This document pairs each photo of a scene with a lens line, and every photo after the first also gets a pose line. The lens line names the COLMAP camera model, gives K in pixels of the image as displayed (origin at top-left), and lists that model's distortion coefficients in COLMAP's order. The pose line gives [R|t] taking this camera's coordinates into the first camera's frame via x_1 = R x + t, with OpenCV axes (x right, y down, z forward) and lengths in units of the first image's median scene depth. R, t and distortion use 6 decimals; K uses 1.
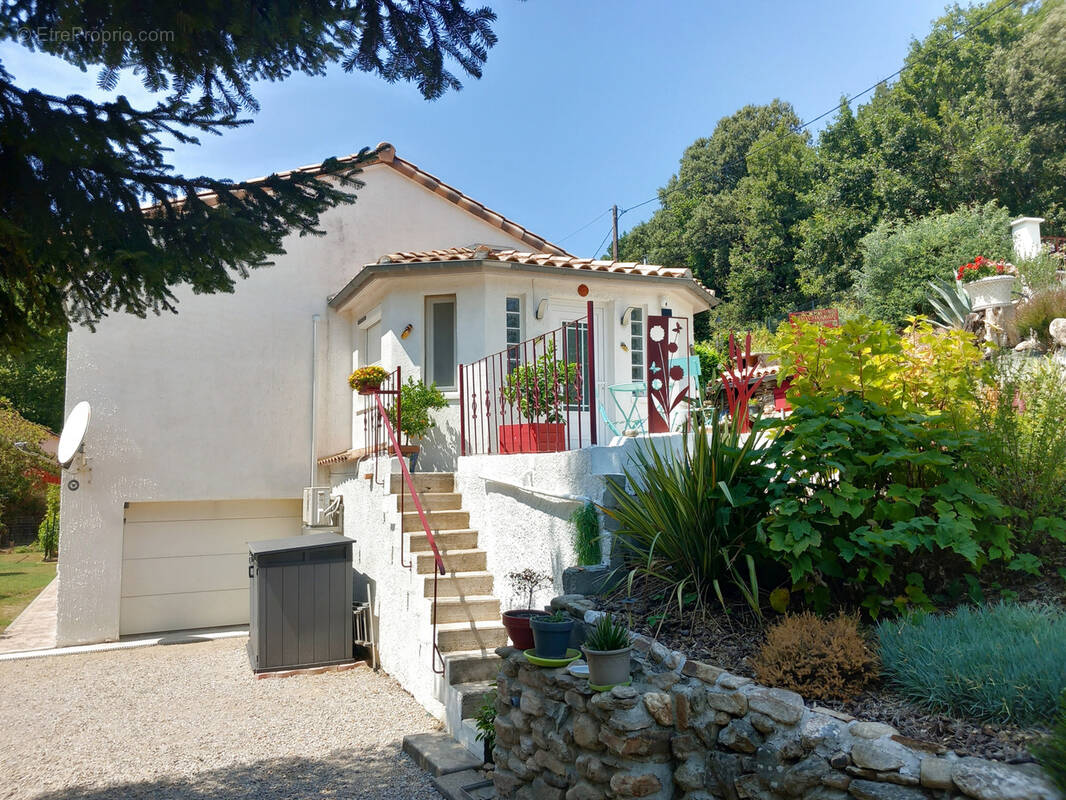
lens RADIAL K [[828.3, 0, 520.6], [0, 828.3, 397.6], [0, 0, 1]] dist [0.079359, -0.124295]
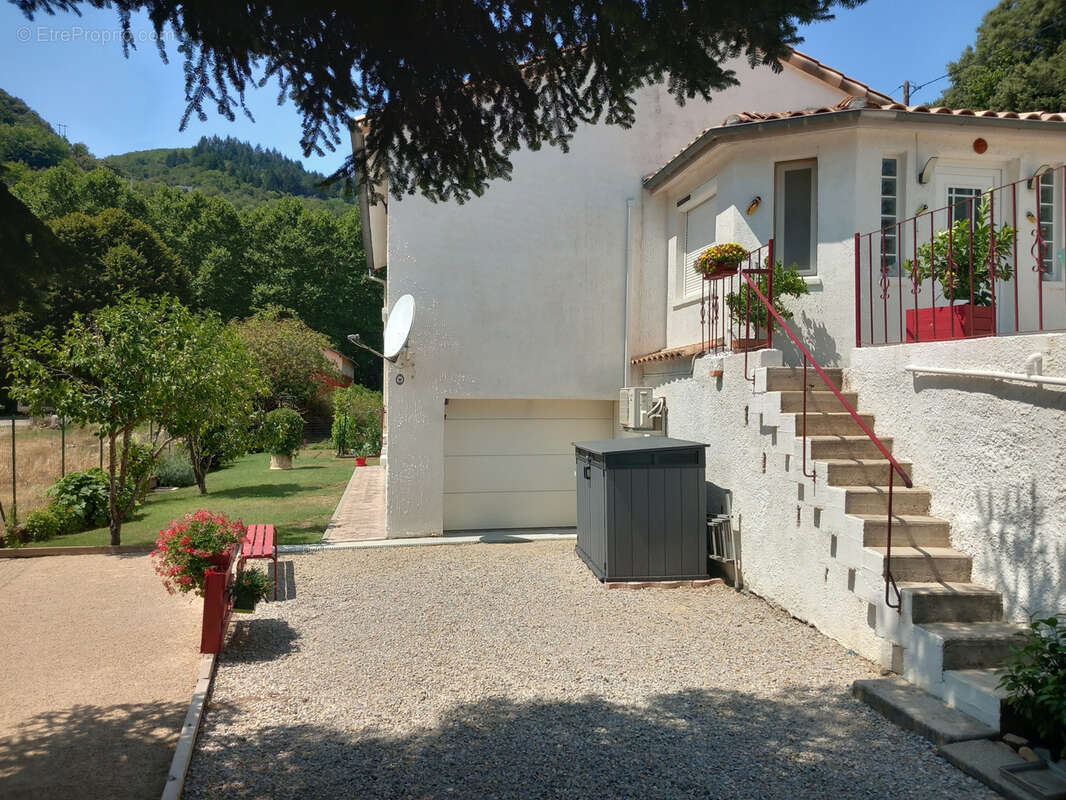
lens RADIAL K [[828.3, 0, 520.6], [0, 828.3, 397.6], [0, 0, 1]] dist [0.079359, -0.124295]
pose [[0.964384, 0.021718, -0.263614, -0.143931], [0.004844, 0.995006, 0.099695, 0.030474], [0.264463, -0.097421, 0.959463, 0.099196]]
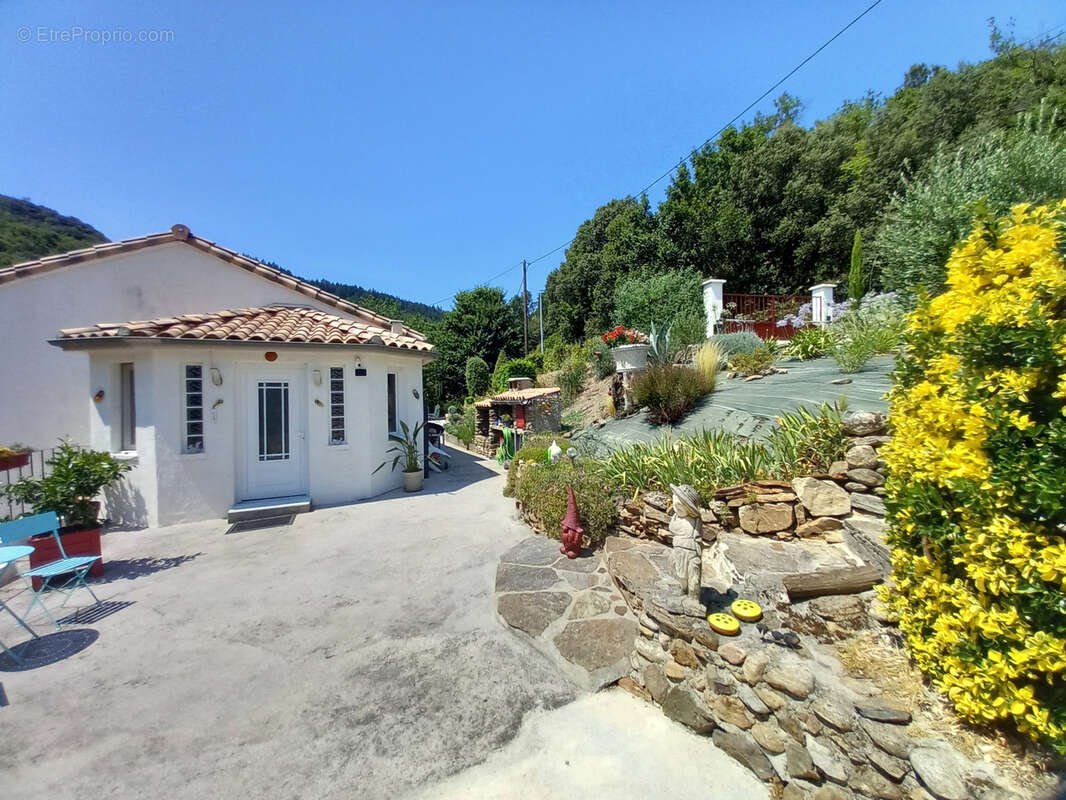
lens RADIAL K [[416.5, 0, 532.8], [0, 416.5, 398.4], [0, 0, 1]] dist [0.030927, -0.020723]
pose [[0.999979, -0.003390, -0.005460, 0.501253], [0.003923, 0.994906, 0.100734, -0.148051], [0.005091, -0.100754, 0.994898, 0.493653]]
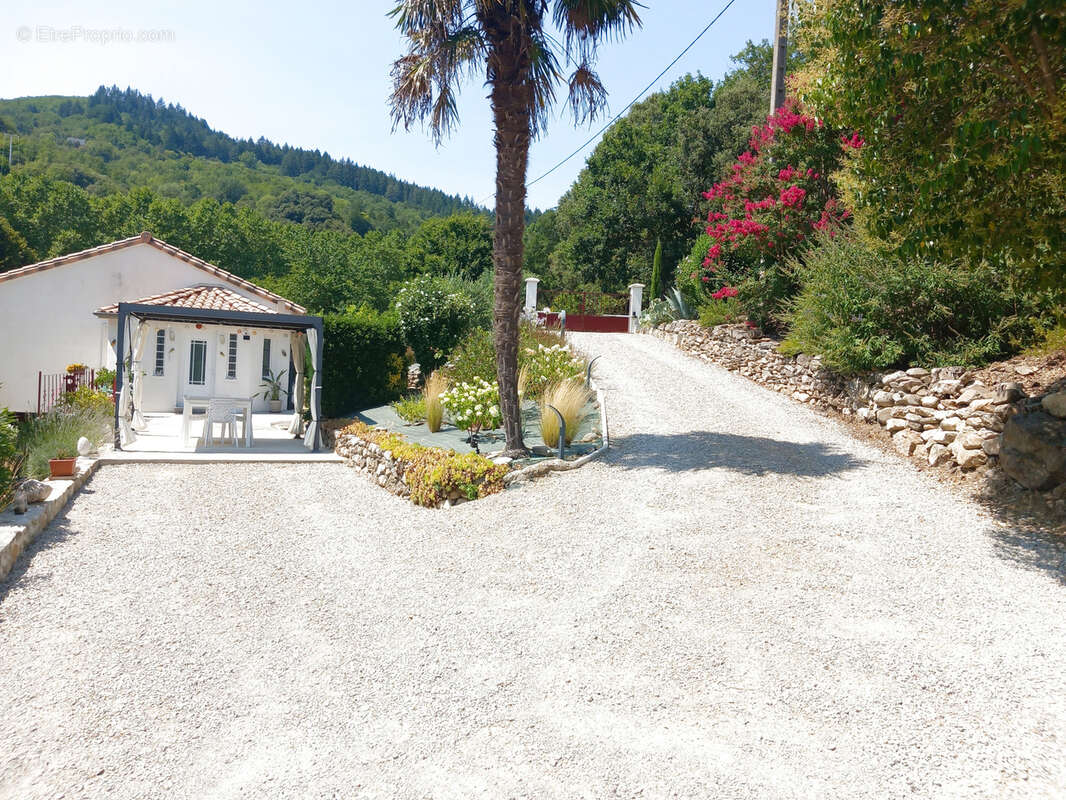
lens RADIAL K [[807.8, 0, 533.0], [0, 807.8, 400.0], [0, 0, 1]] dist [-0.008013, 0.004354]
pose [[0.989540, 0.069298, -0.126526, 1.328144], [-0.052935, 0.990309, 0.128397, -0.285750], [0.134198, -0.120357, 0.983618, -0.994455]]
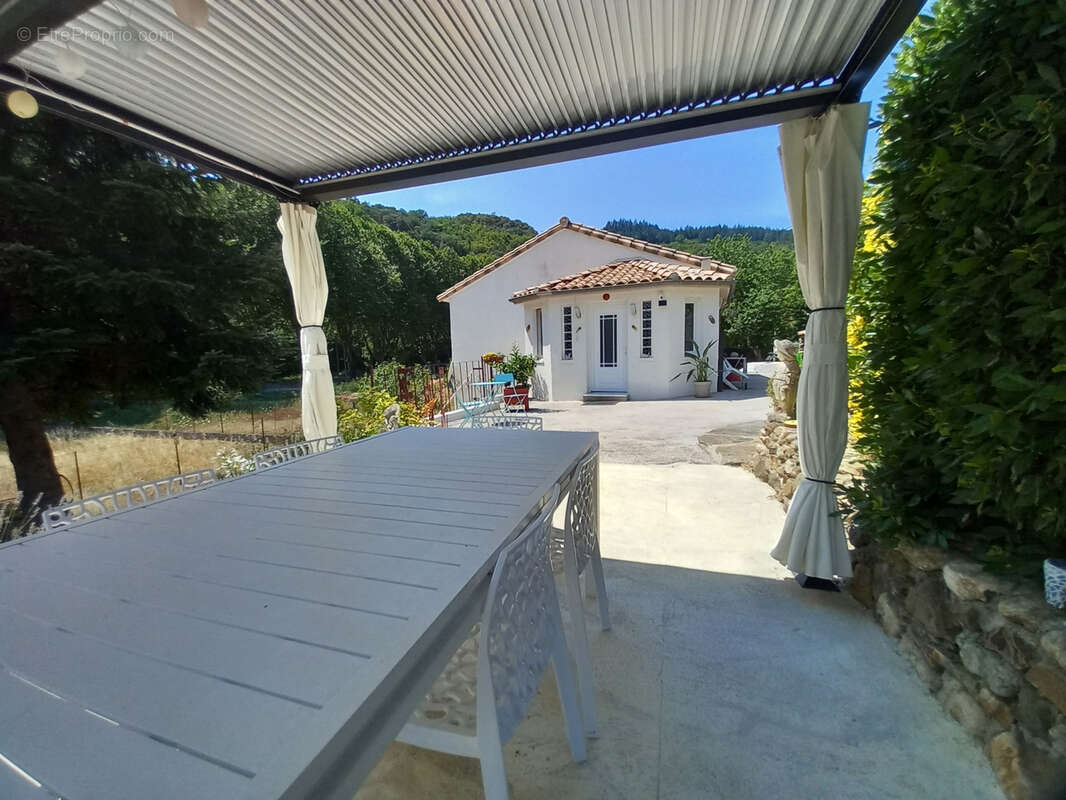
lens RADIAL K [[413.3, 0, 531.9], [0, 413.3, 404.5], [0, 0, 1]] dist [0.020783, -0.015292]
pose [[0.688718, 0.083041, -0.720258, 0.693300], [0.092077, 0.975358, 0.200497, -0.113139], [0.719159, -0.204405, 0.664100, 0.324136]]
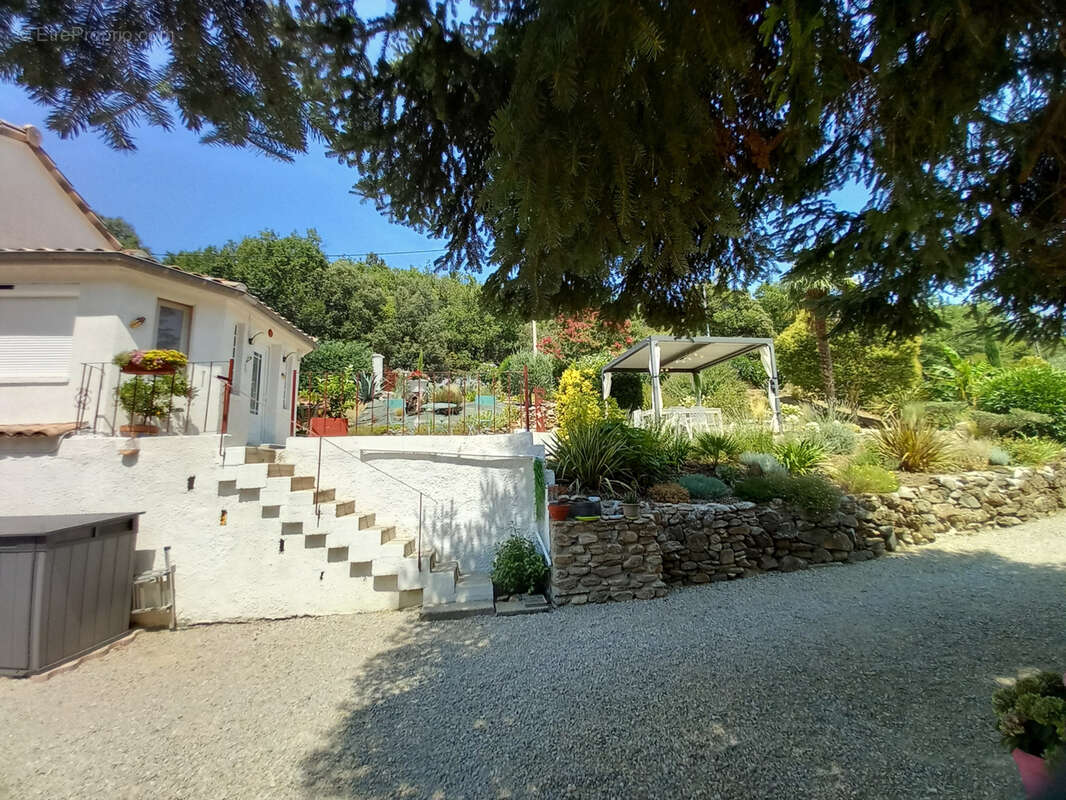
lens RADIAL K [[417.8, 0, 537.9], [0, 417.8, 399.2], [0, 0, 1]] dist [0.032600, -0.021542]
pose [[0.305592, 0.157324, 0.939075, -0.504865], [-0.064403, 0.987412, -0.144464, 0.069350], [-0.949982, -0.016332, 0.311878, 0.334024]]
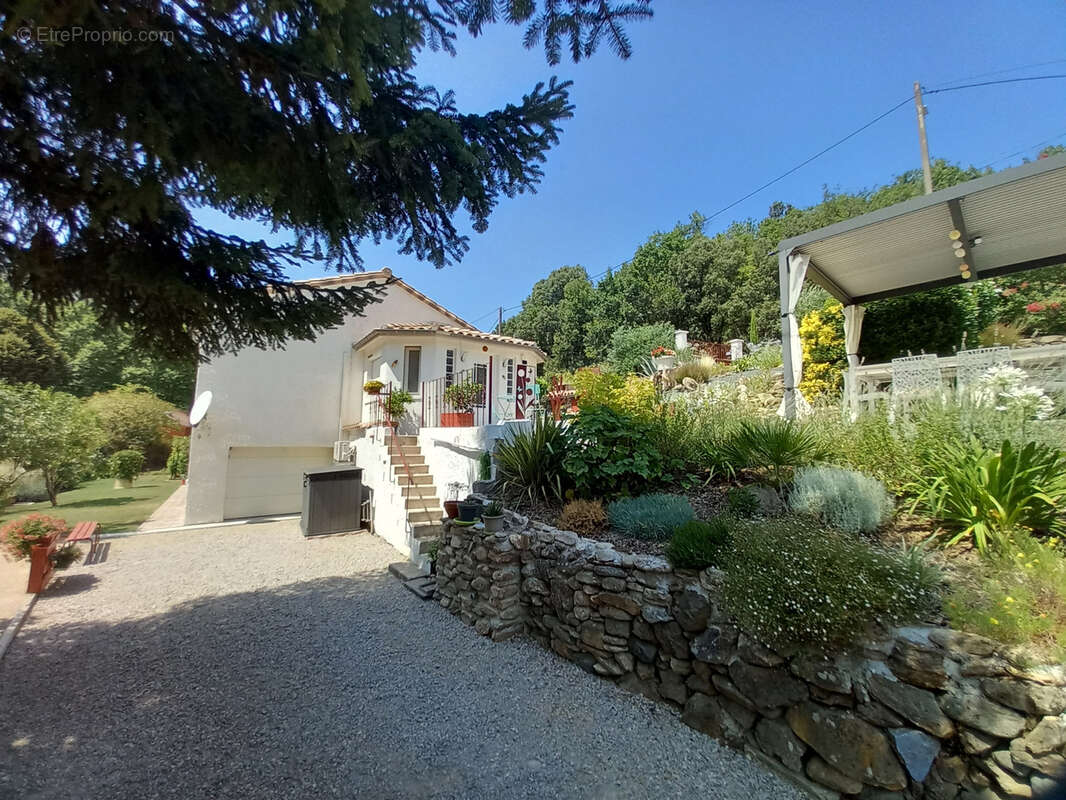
lens RADIAL K [[413.3, 0, 531.9], [0, 413.3, 404.5], [0, 0, 1]] dist [0.020783, -0.015292]
pose [[0.979136, 0.043492, 0.198496, -0.009784], [-0.044950, 0.998985, 0.002844, -0.000159], [-0.198171, -0.011707, 0.980097, -0.031490]]
